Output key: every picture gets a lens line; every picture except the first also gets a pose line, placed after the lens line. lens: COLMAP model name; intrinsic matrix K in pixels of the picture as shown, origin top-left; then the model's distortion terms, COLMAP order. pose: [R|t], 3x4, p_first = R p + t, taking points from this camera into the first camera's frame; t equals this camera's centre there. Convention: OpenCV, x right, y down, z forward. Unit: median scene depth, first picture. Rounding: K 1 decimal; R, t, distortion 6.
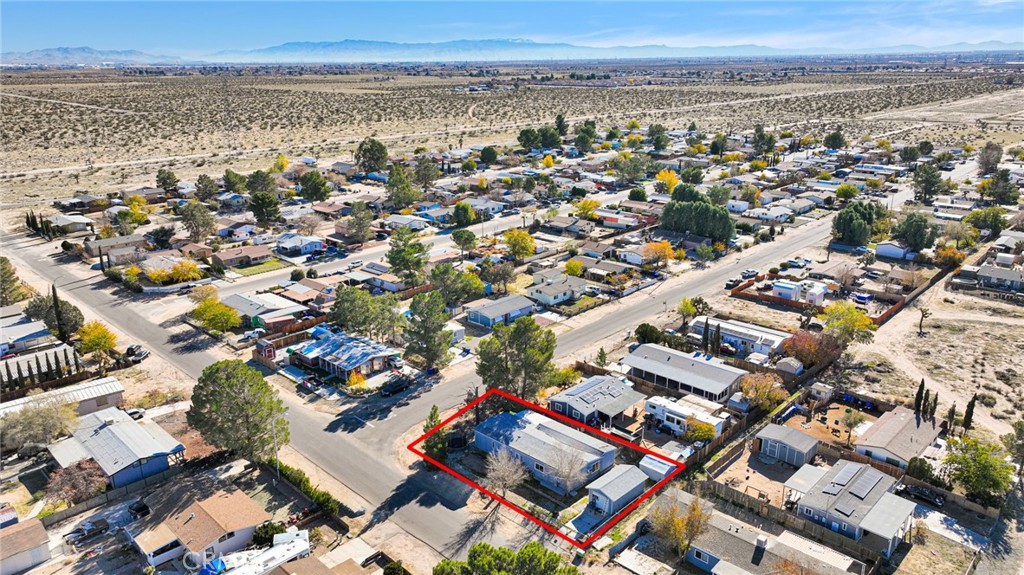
lens RADIAL K [[722.9, 0, 506.8], [0, 722.9, 294.3], [0, 0, 1]] dist [0.002407, 0.010336]
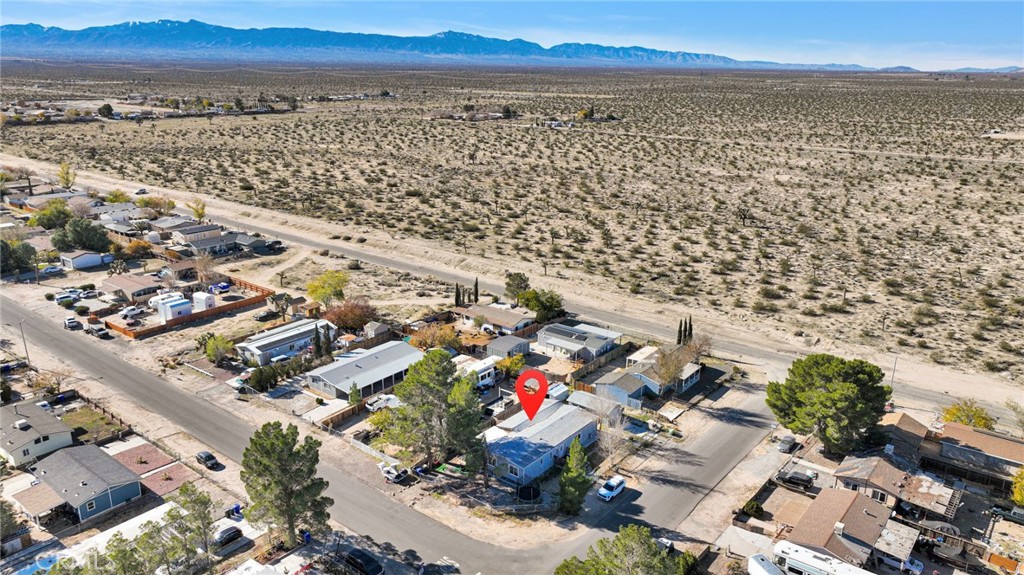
lens RADIAL K [[722.9, 0, 506.8], [0, 722.9, 294.3], [0, 0, 1]] dist [0.002407, 0.010336]
pose [[-0.094425, -0.296515, 0.950349, -0.924627], [0.300290, 0.901667, 0.311162, -0.322606], [-0.949163, 0.314762, 0.003900, 1.069177]]
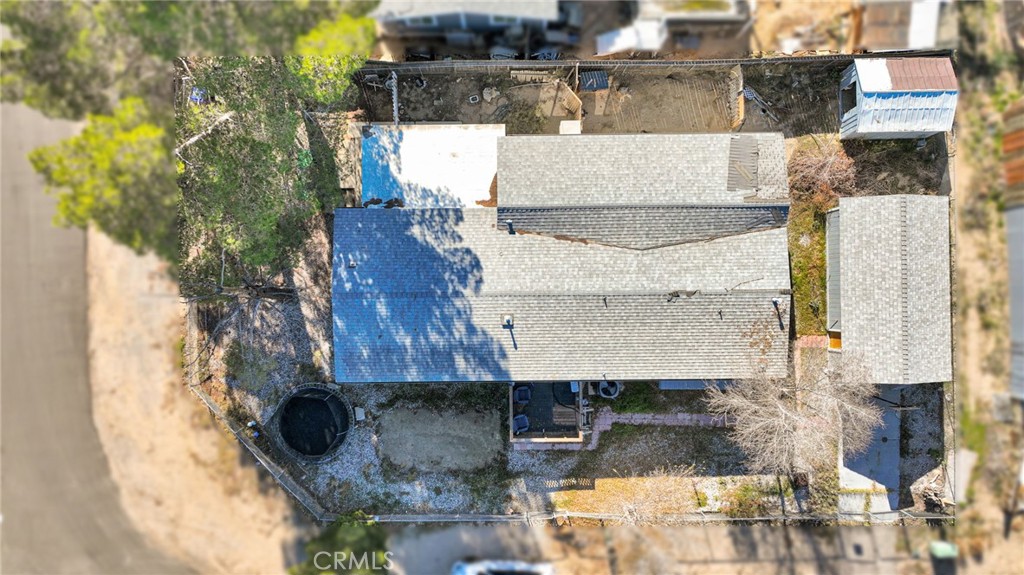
lens RADIAL K [[722.9, 0, 506.8], [0, 722.9, 294.3], [0, 0, 1]] dist [0.002407, 0.010336]
pose [[0.710400, -0.703783, 0.004652, 0.026233], [0.216012, 0.224324, 0.950272, -0.084640], [-0.669829, -0.674068, 0.311386, 1.006257]]
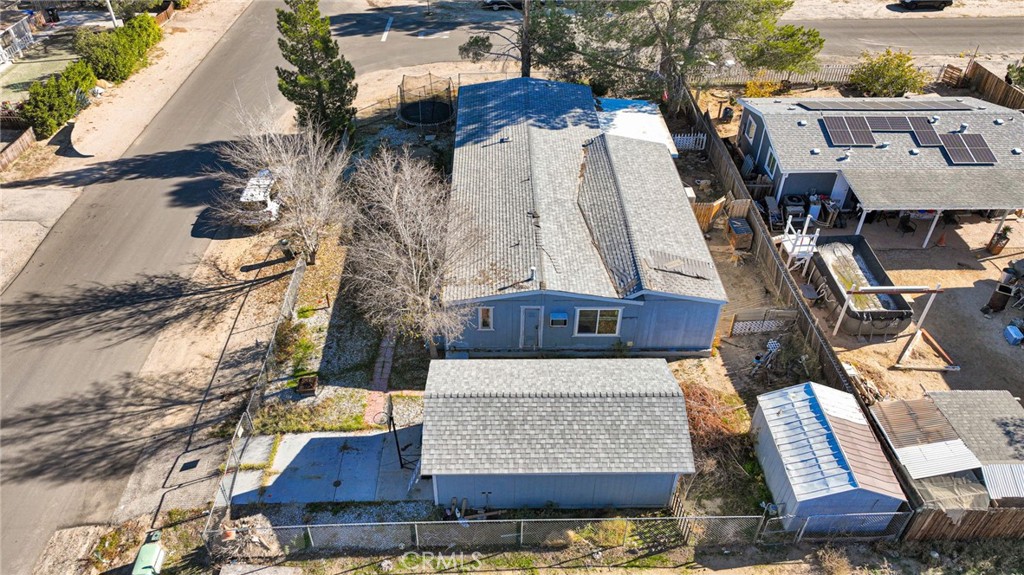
lens RADIAL K [[722.9, 0, 506.8], [0, 722.9, 294.3], [0, 0, 1]] dist [0.002407, 0.010336]
pose [[0.708287, 0.450755, -0.543276, 0.251225], [-0.223715, 0.873254, 0.432872, 0.126500], [0.669538, -0.185059, 0.719356, 0.821155]]
